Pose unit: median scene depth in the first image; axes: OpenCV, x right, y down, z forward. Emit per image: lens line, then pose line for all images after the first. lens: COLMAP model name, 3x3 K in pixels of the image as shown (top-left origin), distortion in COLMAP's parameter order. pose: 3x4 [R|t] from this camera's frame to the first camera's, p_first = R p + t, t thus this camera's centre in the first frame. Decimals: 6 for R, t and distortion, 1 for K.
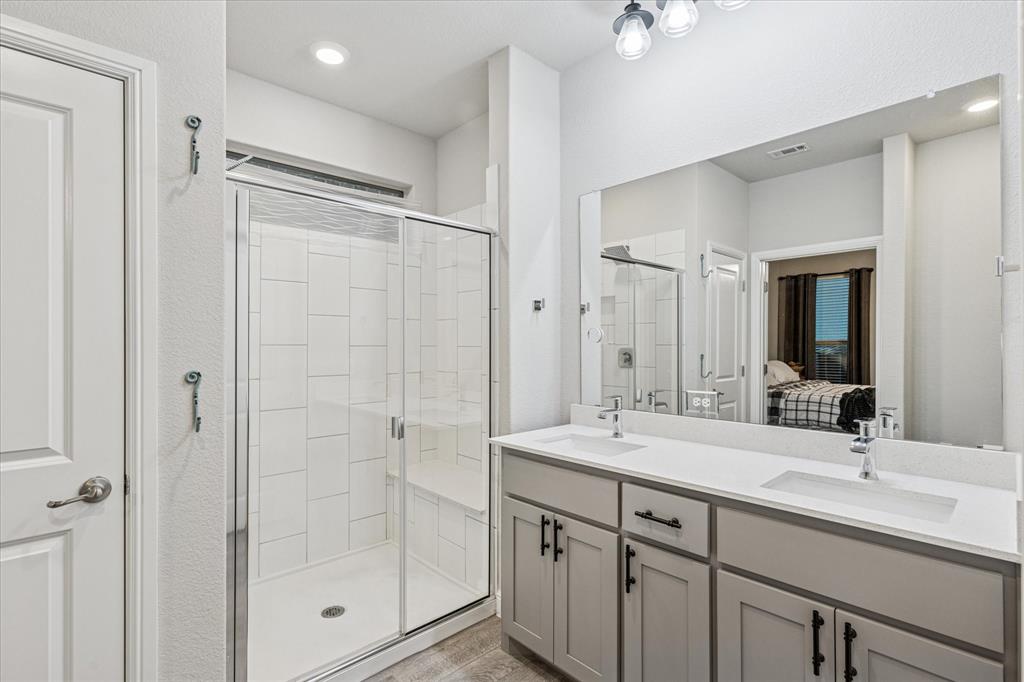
lens RADIAL K [[483.7, 0, 512.0], [0, 483.7, 341.0], [0, 0, 1]] dist [0.000832, -0.000733]
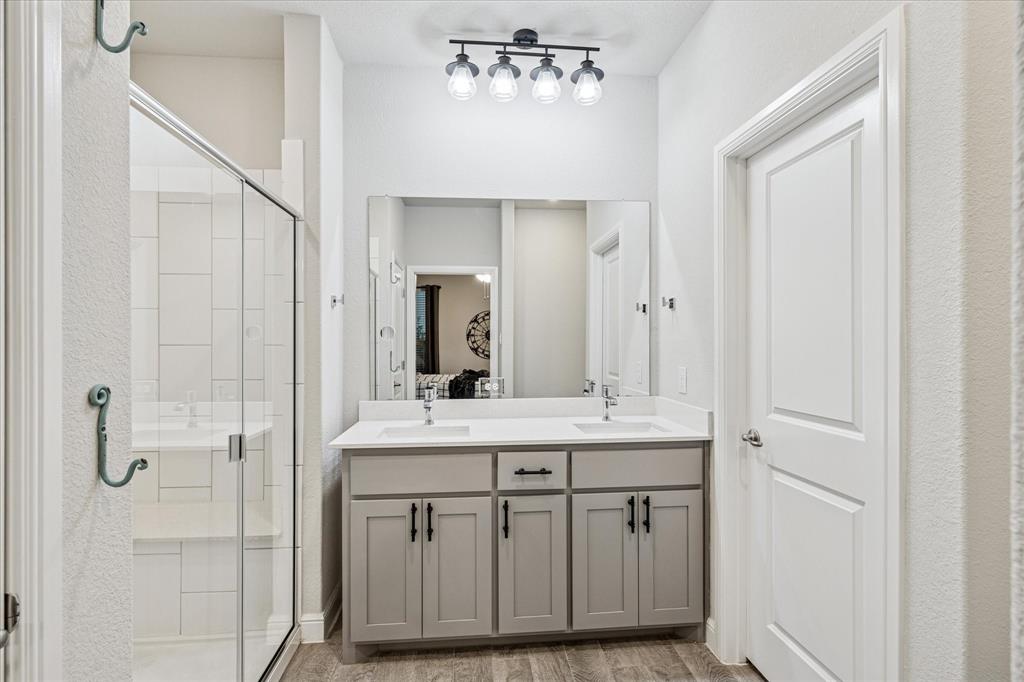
lens RADIAL K [[480.4, 0, 505.8], [0, 480.4, 343.7], [0, 0, 1]] dist [-0.000500, -0.000636]
pose [[0.612115, -0.002082, 0.790766, -0.718212], [-0.002274, 0.999988, 0.004393, 0.007104], [-0.790765, -0.004487, 0.612103, 0.225252]]
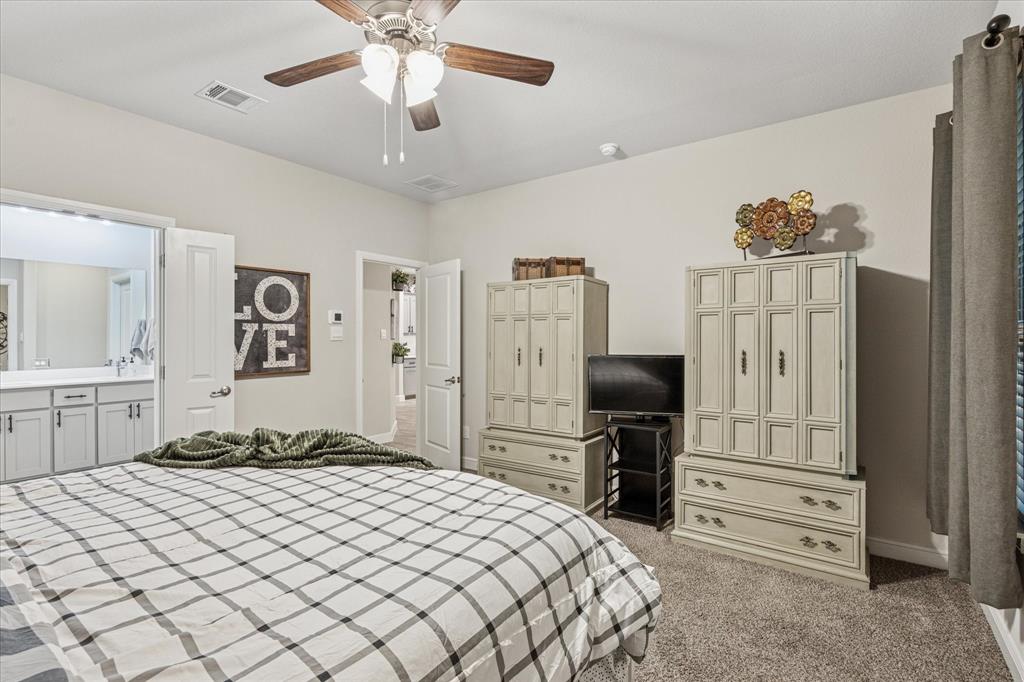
lens RADIAL K [[480.4, 0, 505.8], [0, 480.4, 343.7], [0, 0, 1]] dist [-0.000500, -0.000636]
pose [[-0.190963, -0.006694, 0.981574, -2.849980], [-0.003320, 0.999975, 0.006173, 0.010311], [-0.981592, -0.002080, -0.190981, -0.962130]]
